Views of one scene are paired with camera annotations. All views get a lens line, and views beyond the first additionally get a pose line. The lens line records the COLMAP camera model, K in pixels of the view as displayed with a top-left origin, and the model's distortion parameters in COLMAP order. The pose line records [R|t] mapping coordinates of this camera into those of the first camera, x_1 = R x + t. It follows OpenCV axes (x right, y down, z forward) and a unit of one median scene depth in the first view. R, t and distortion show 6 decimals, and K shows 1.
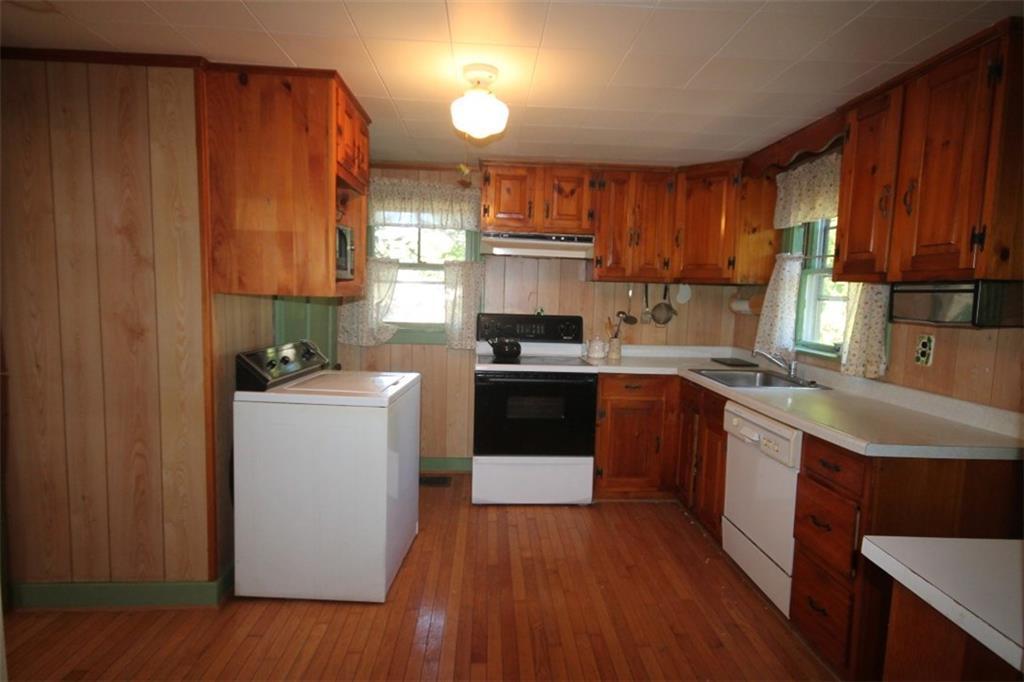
lens RADIAL K [[546.3, 0, 512.1], [0, 546.3, 344.5], [0, 0, 1]] dist [0.002433, -0.000082]
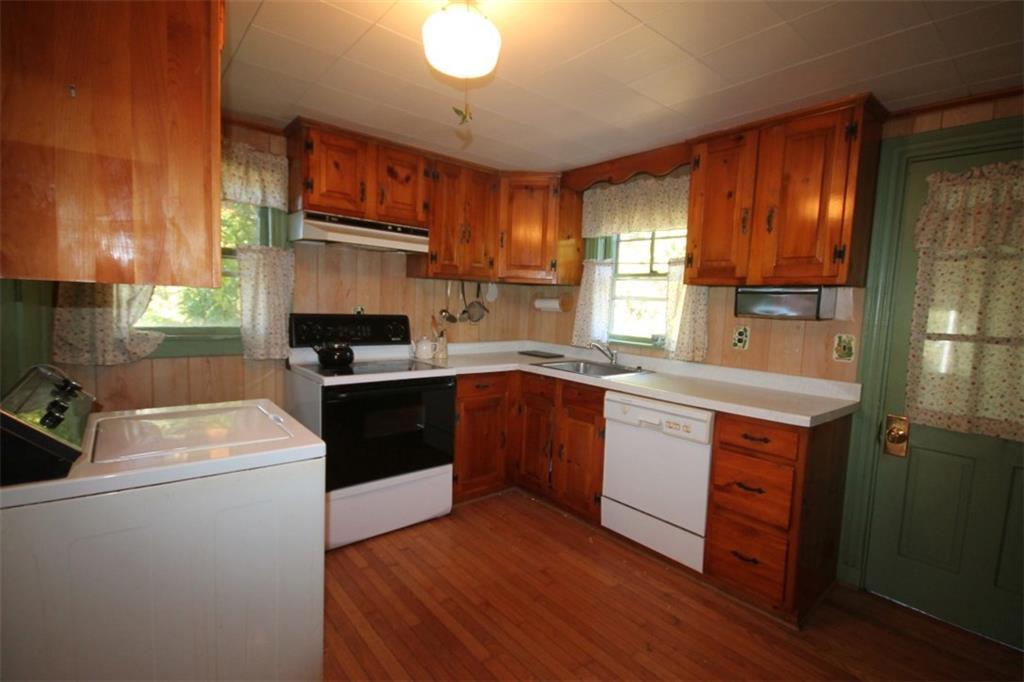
lens RADIAL K [[479.5, 0, 515.7], [0, 479.5, 345.1], [0, 0, 1]] dist [-0.001951, -0.000727]
pose [[0.796926, -0.051963, 0.601837, -0.256434], [0.042924, 0.998646, 0.029386, -0.019740], [-0.602550, 0.002415, 0.798078, 0.272717]]
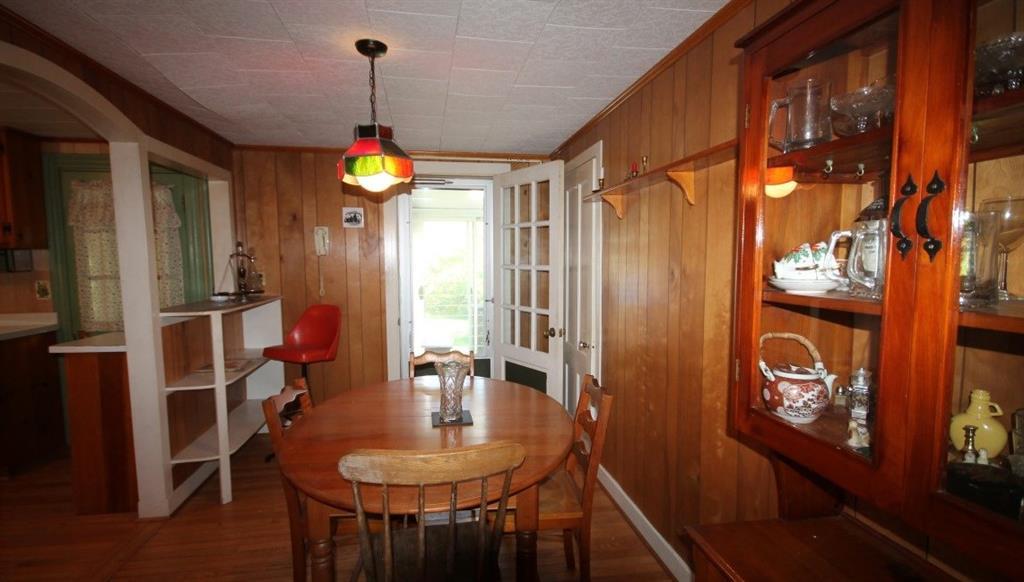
lens RADIAL K [[492.9, 0, 512.3], [0, 492.9, 303.0], [0, 0, 1]] dist [-0.000315, 0.000084]
pose [[-0.124705, -0.118981, 0.985034, -0.610585], [0.098783, 0.986362, 0.131648, 0.012137], [-0.987264, 0.113721, -0.111251, -0.309912]]
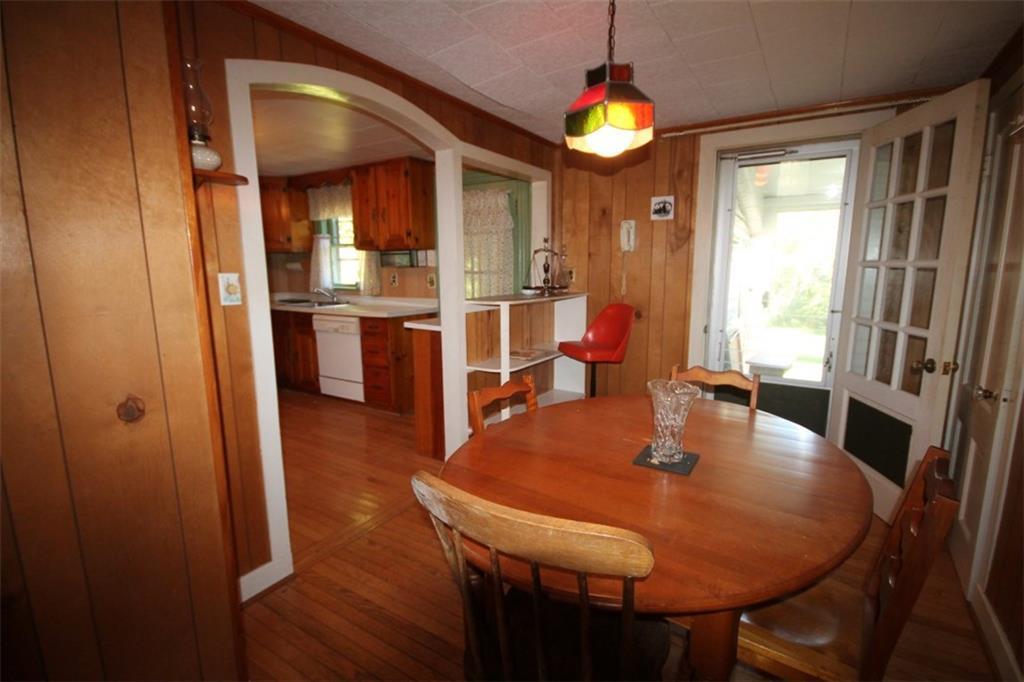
lens RADIAL K [[479.5, 0, 515.7], [0, 479.5, 345.1], [0, 0, 1]] dist [-0.001951, -0.000727]
pose [[0.572935, -0.162198, 0.803391, -0.437759], [0.100682, 0.986727, 0.127412, 0.052607], [-0.813393, 0.007888, 0.581661, -0.420490]]
